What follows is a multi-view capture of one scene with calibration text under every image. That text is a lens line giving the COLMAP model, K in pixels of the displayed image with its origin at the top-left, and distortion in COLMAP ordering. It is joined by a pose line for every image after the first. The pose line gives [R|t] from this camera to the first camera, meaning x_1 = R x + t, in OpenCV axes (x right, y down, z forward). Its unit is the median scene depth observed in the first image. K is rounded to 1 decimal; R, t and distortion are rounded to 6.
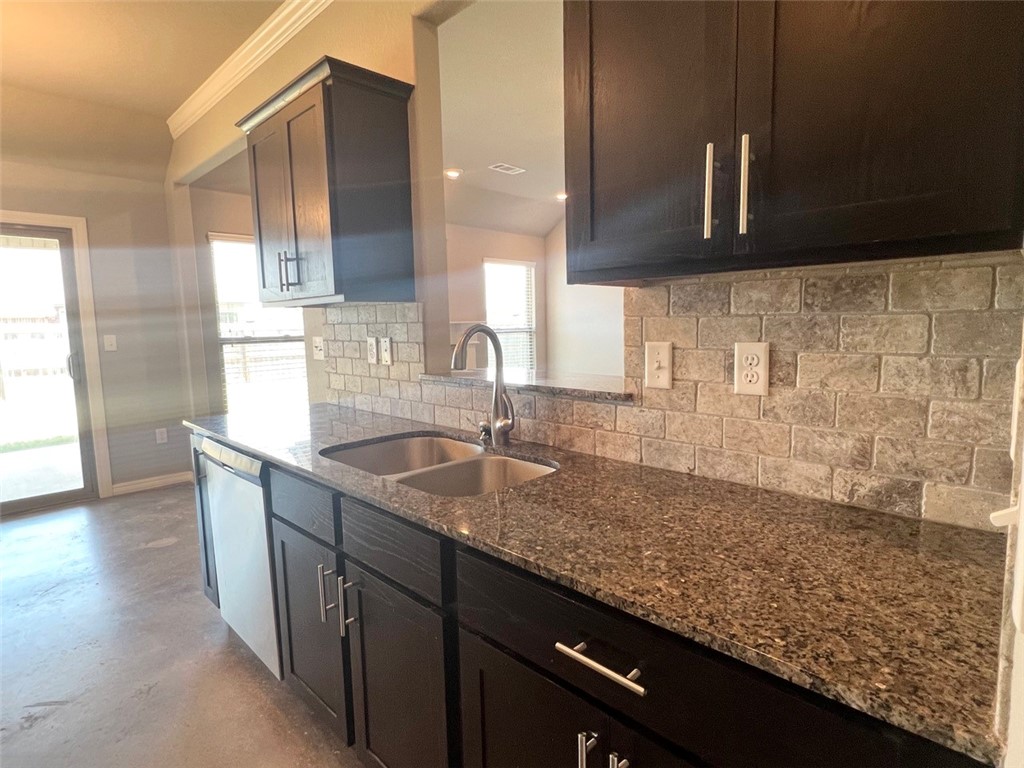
lens RADIAL K [[542.9, 0, 516.1], [0, 542.9, 385.6], [0, 0, 1]] dist [-0.001204, -0.002970]
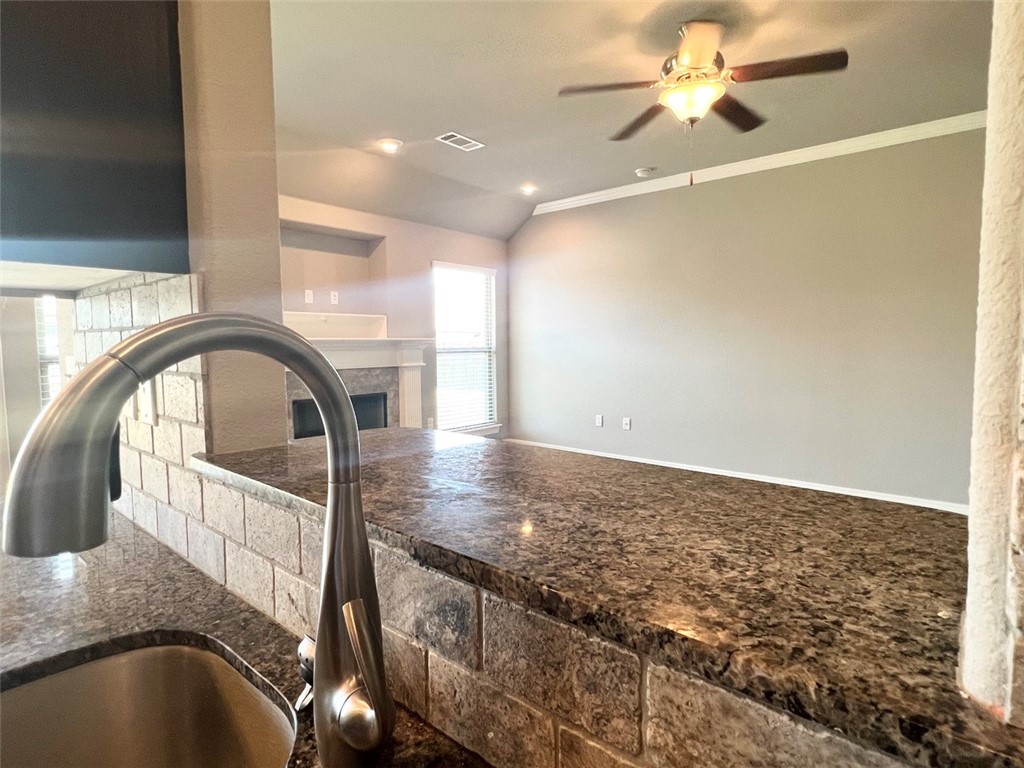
lens RADIAL K [[542.9, 0, 514.6], [0, 542.9, 381.1], [0, 0, 1]] dist [-0.001204, -0.002970]
pose [[0.997563, 0.009496, 0.069129, 0.027465], [-0.006401, 0.998973, -0.044849, -0.059332], [-0.069484, 0.044297, 0.996599, 0.599346]]
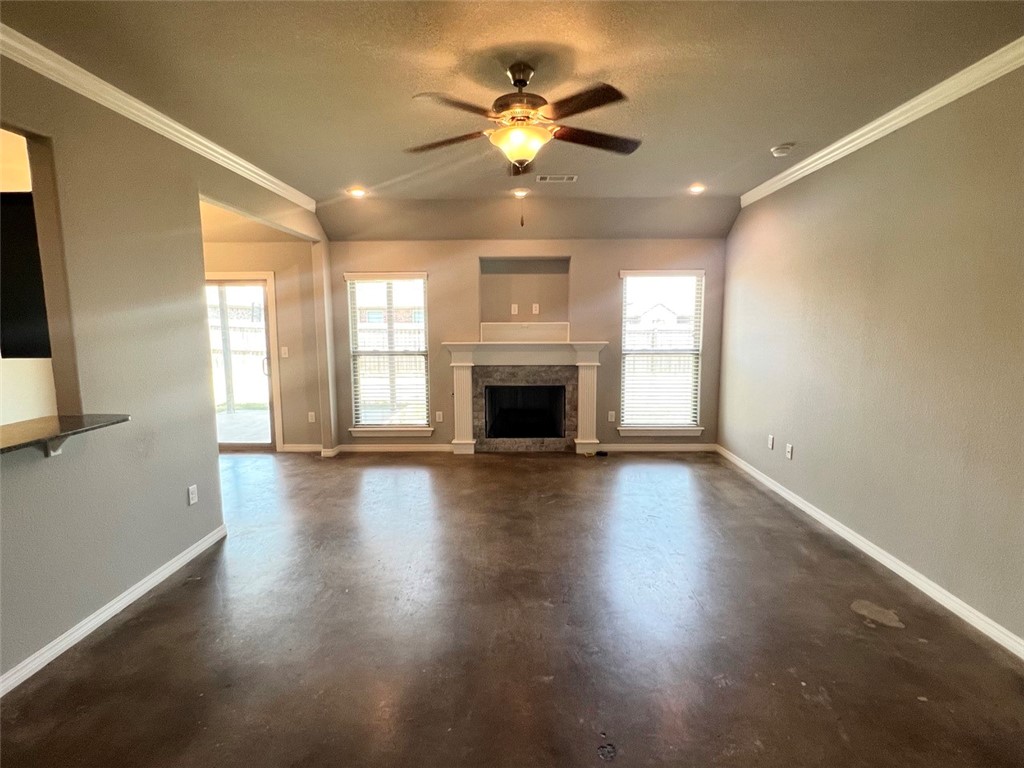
lens RADIAL K [[504.4, 0, 517.3], [0, 504.4, 387.0], [0, 0, 1]] dist [0.001856, -0.002211]
pose [[0.687259, 0.111980, -0.717730, 1.451657], [-0.091531, 0.993521, 0.067364, -0.273578], [0.720623, 0.019398, 0.693056, 0.976434]]
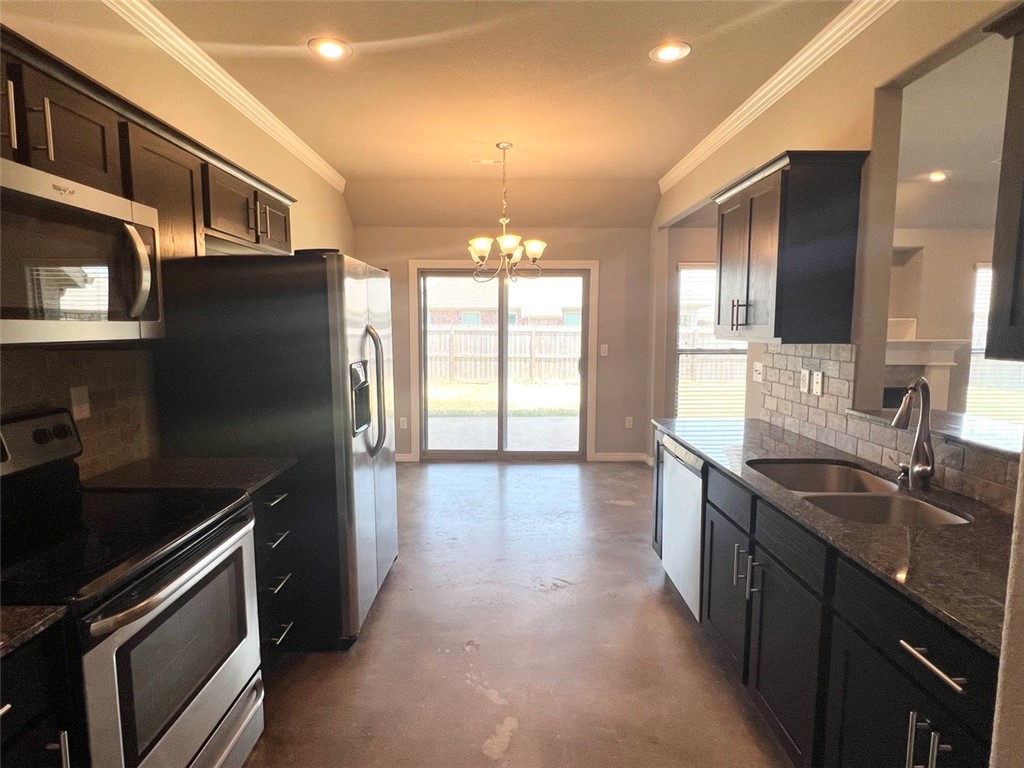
lens RADIAL K [[542.9, 0, 515.8], [0, 542.9, 384.1], [0, 0, 1]] dist [-0.001204, -0.002970]
pose [[0.711629, 0.094793, -0.696131, 0.109776], [-0.094572, 0.994762, 0.038781, -0.050718], [0.696161, 0.038237, 0.716867, -0.271317]]
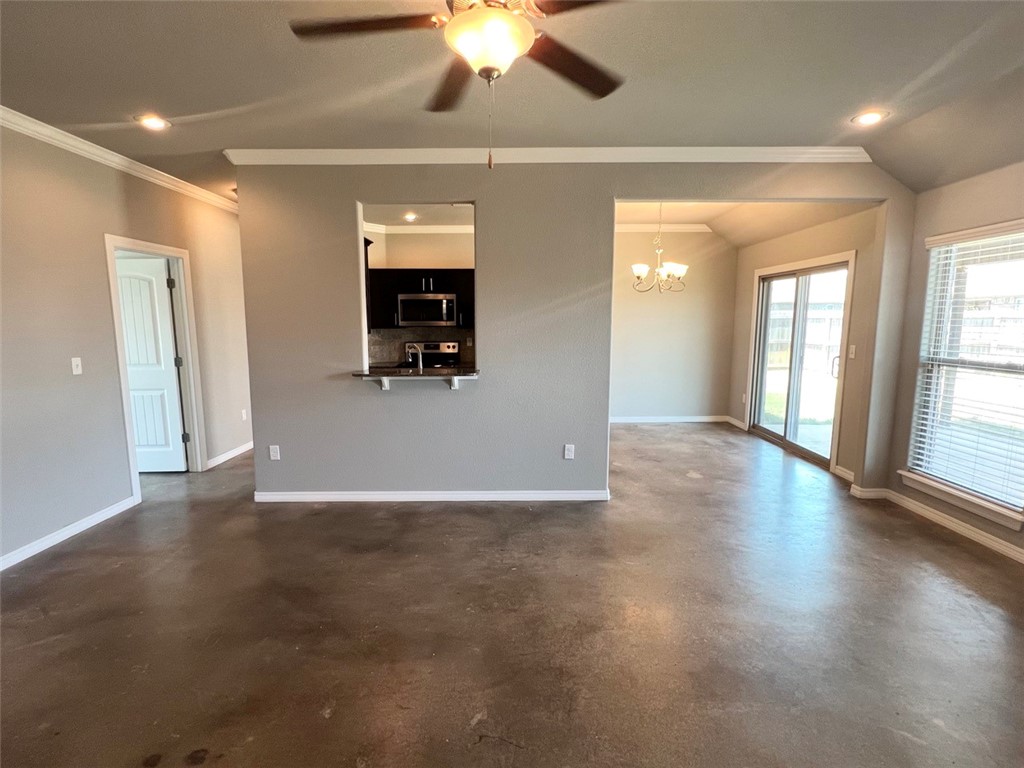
lens RADIAL K [[504.4, 0, 512.9], [0, 504.4, 384.9], [0, 0, 1]] dist [0.001856, -0.002211]
pose [[-0.711837, 0.112737, -0.693237, 1.136620], [-0.063786, 0.972577, 0.223662, -0.417123], [0.699442, 0.203430, -0.685126, 2.501485]]
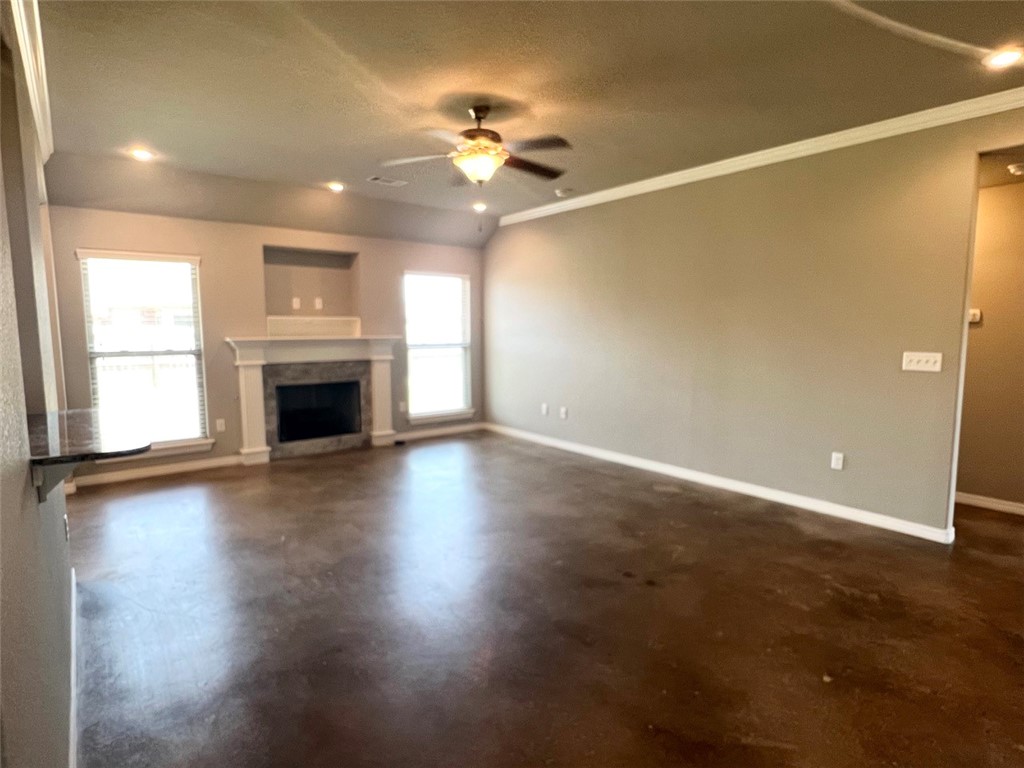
lens RADIAL K [[542.9, 0, 512.0], [0, 542.9, 386.8], [0, 0, 1]] dist [-0.001204, -0.002970]
pose [[0.991476, 0.035664, -0.125315, 0.850184], [-0.035512, 0.999363, 0.003453, -0.121330], [0.125358, 0.001027, 0.992111, 0.199447]]
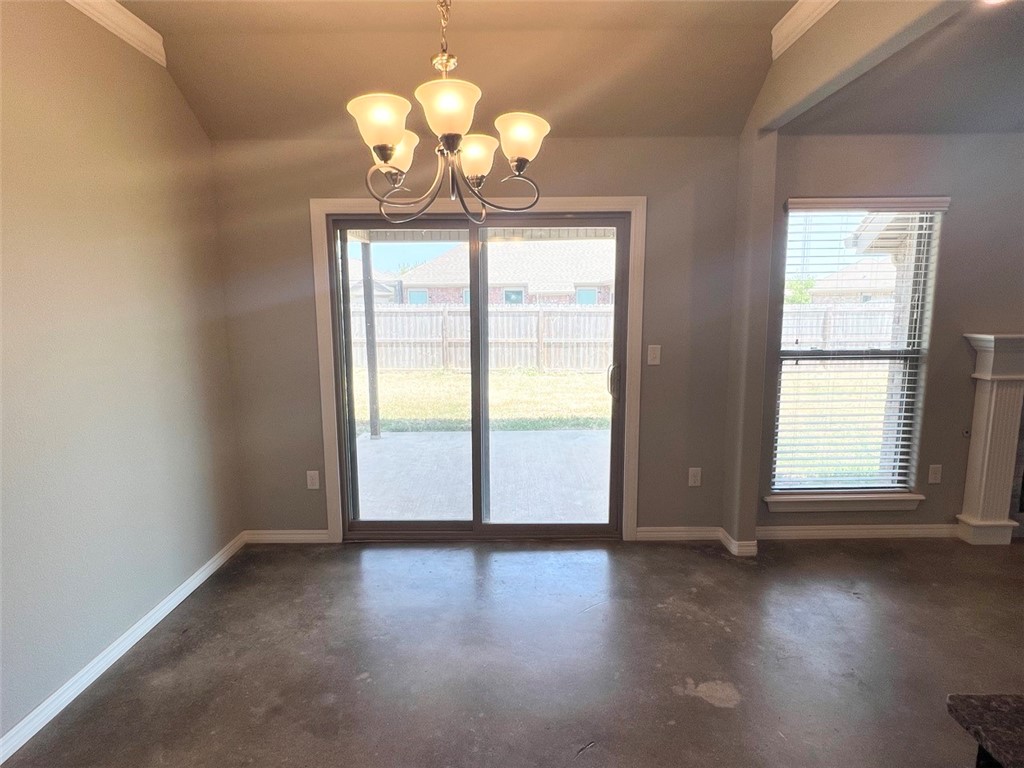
lens RADIAL K [[542.9, 0, 518.9], [0, 542.9, 386.5], [0, 0, 1]] dist [-0.001204, -0.002970]
pose [[0.702261, 0.122751, -0.701258, -0.649634], [-0.087018, 0.992438, 0.086578, -0.167391], [0.706582, 0.000222, 0.707631, 0.597484]]
